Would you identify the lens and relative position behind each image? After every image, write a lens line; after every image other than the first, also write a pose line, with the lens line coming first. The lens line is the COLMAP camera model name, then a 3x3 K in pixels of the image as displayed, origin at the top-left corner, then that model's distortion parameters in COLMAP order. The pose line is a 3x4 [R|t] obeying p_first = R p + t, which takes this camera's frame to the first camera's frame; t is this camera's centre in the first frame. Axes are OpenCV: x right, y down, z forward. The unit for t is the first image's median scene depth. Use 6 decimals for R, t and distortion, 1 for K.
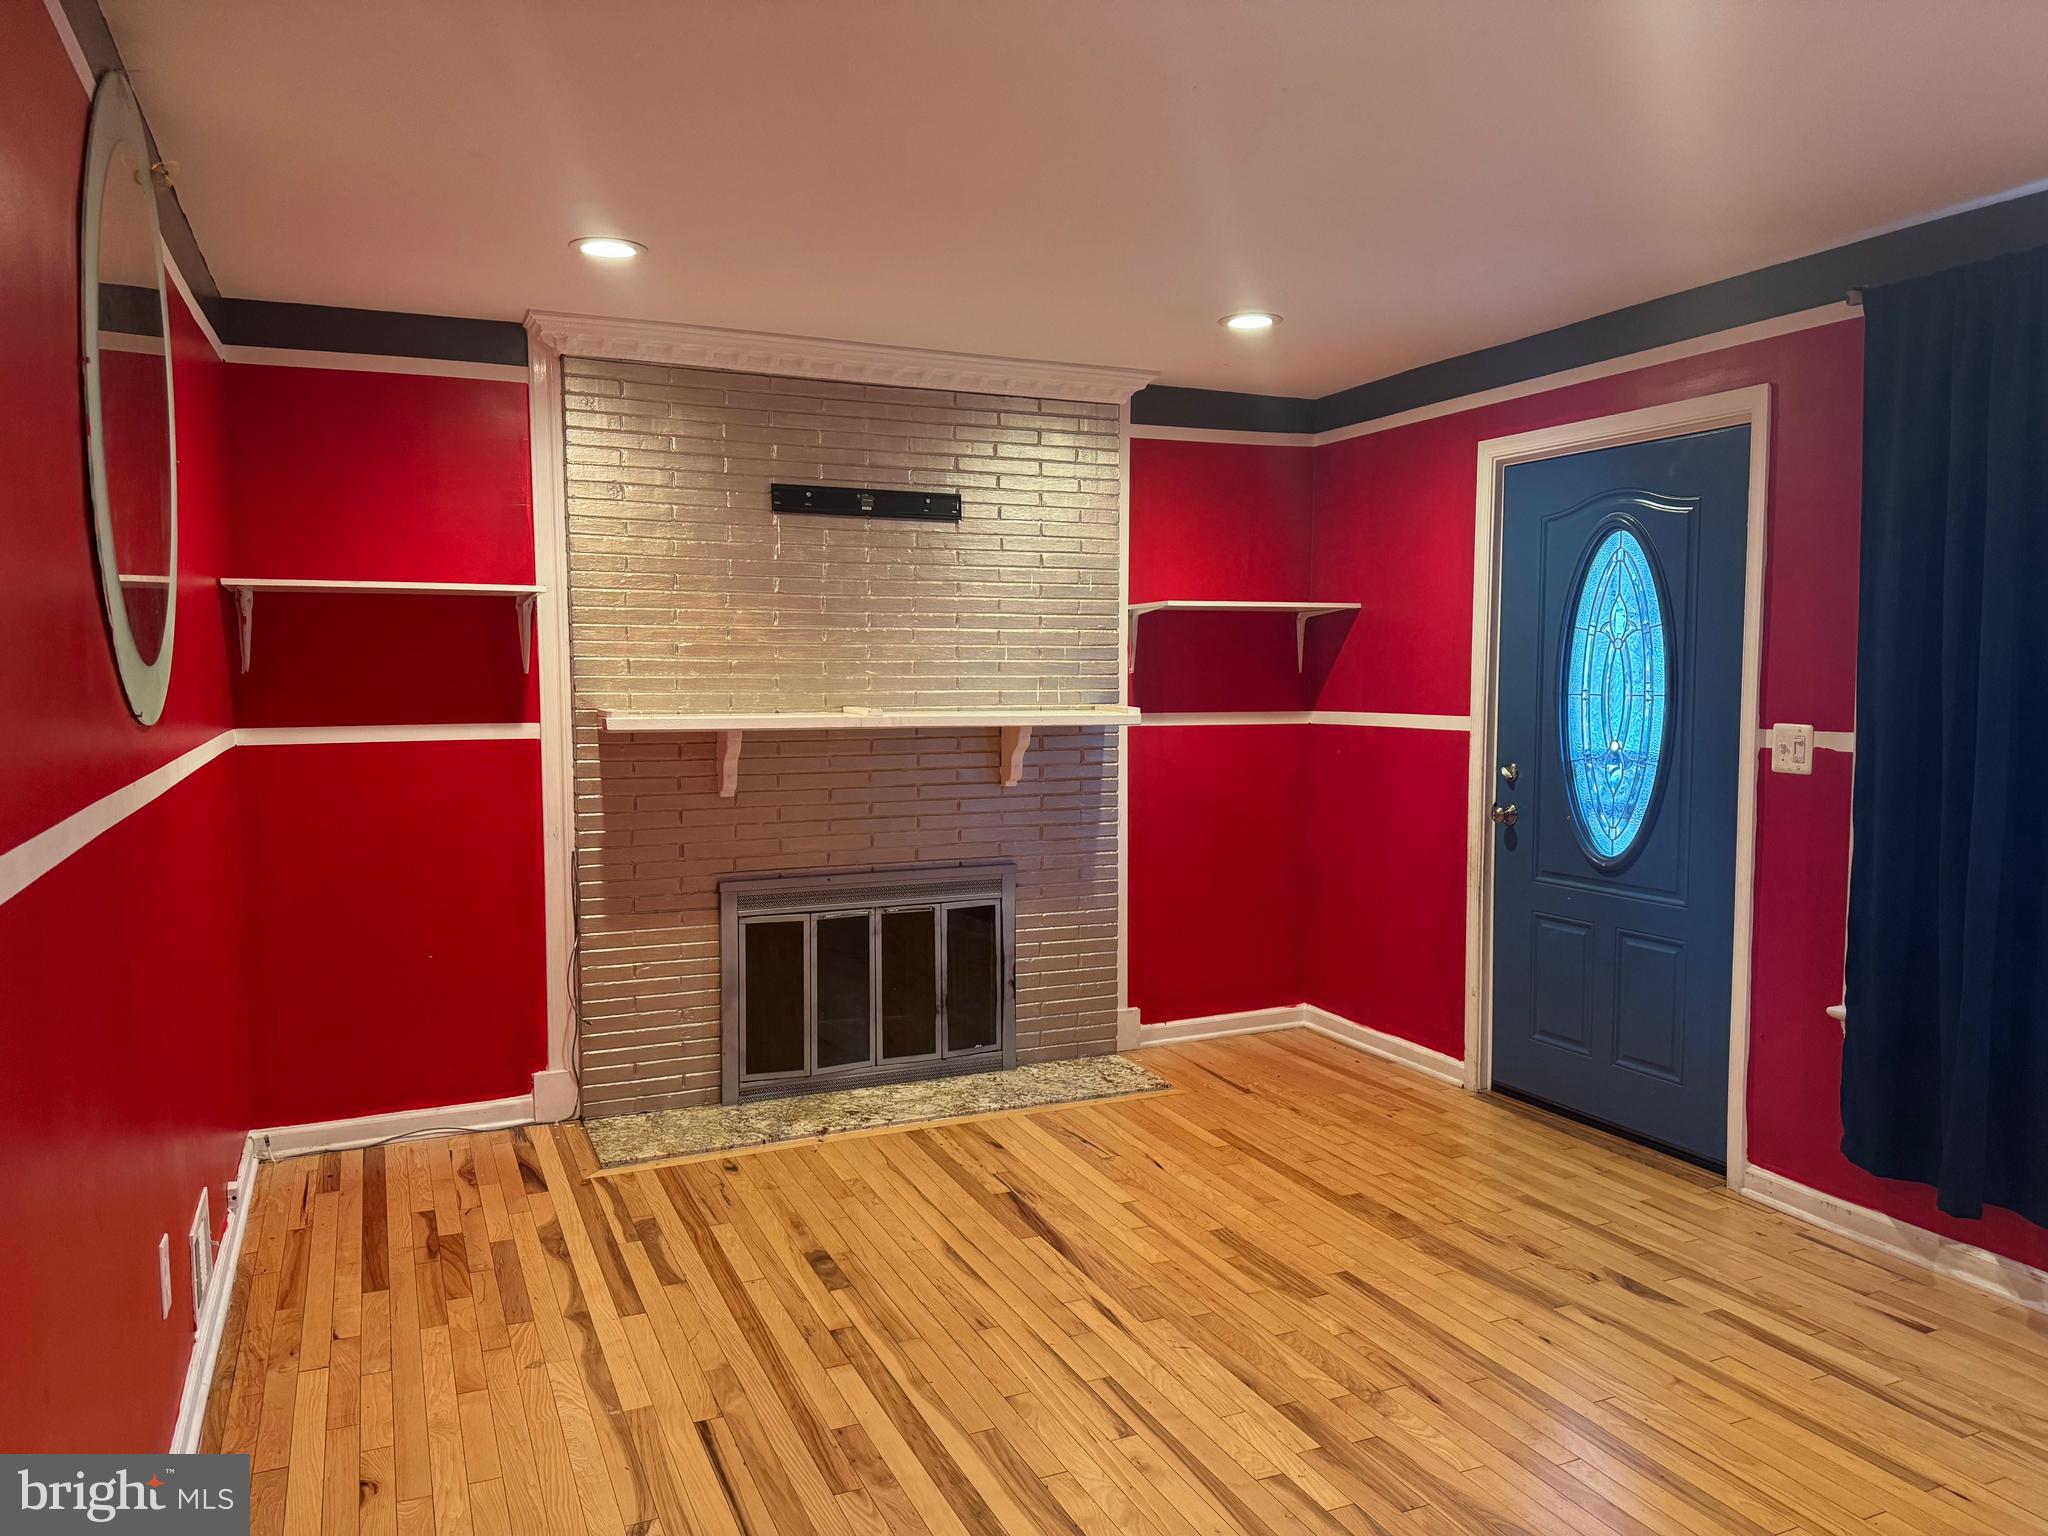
lens RADIAL K [[1454.2, 0, 1031.6], [0, 1454.2, 769.8], [0, 0, 1]] dist [0.106053, -0.144401]
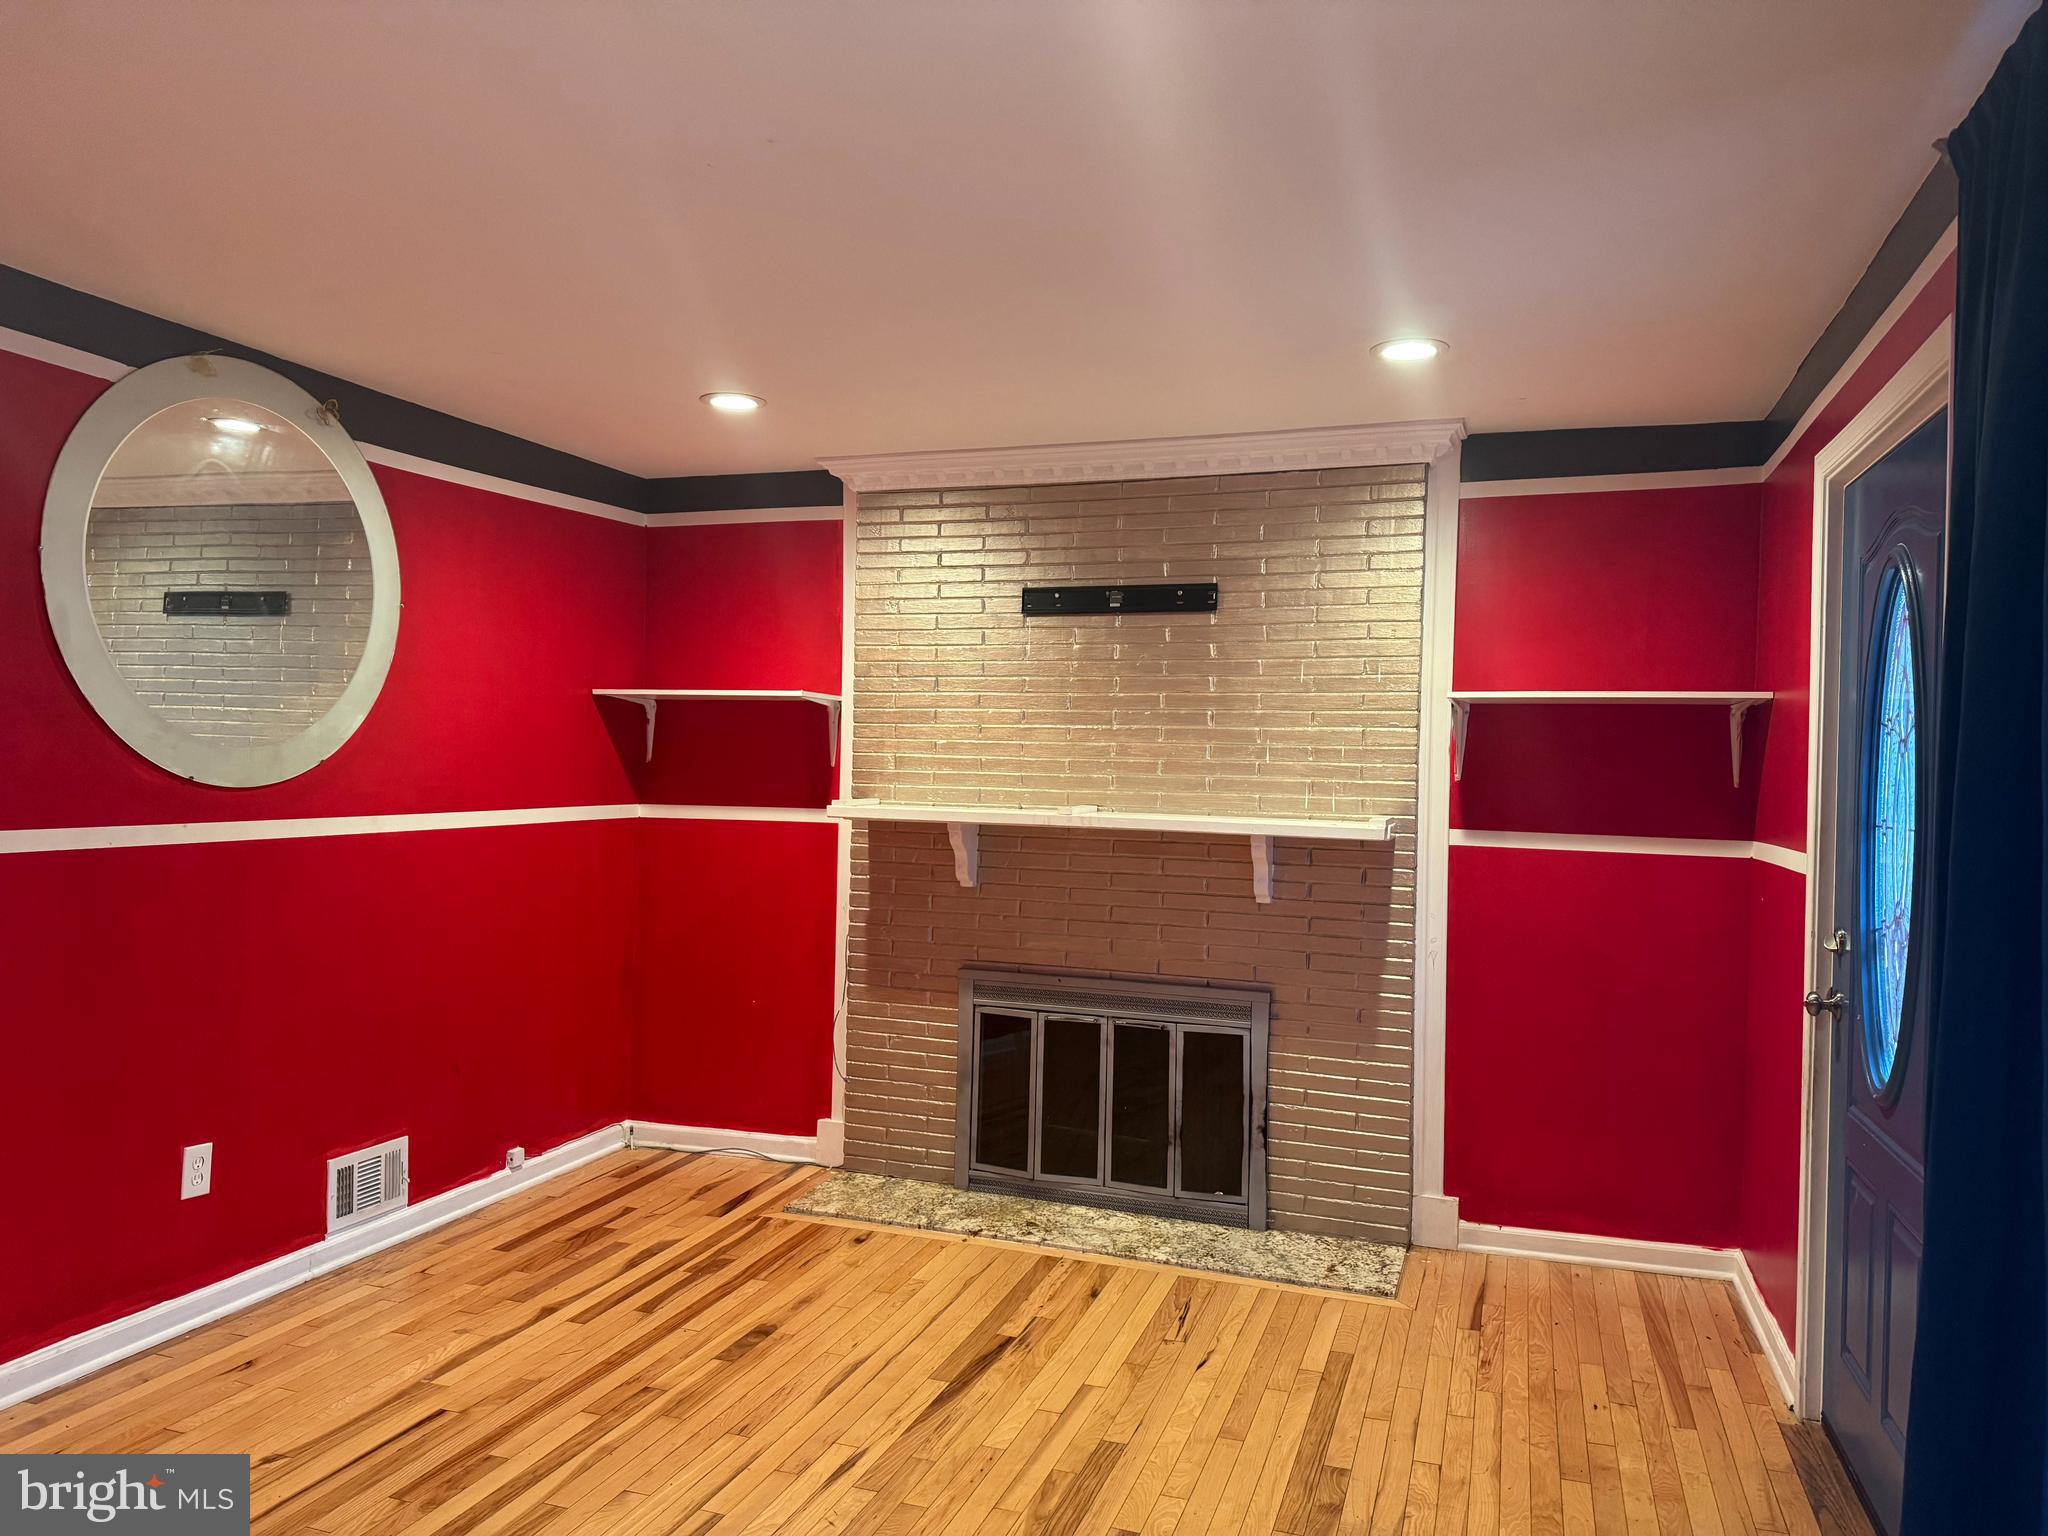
lens RADIAL K [[1442.9, 0, 935.7], [0, 1442.9, 754.8], [0, 0, 1]] dist [0.155838, -0.253036]
pose [[0.719108, 0.012659, -0.694783, 0.489117], [-0.069841, 0.996088, -0.054137, -0.017845], [0.691379, 0.087454, 0.717179, 0.230498]]
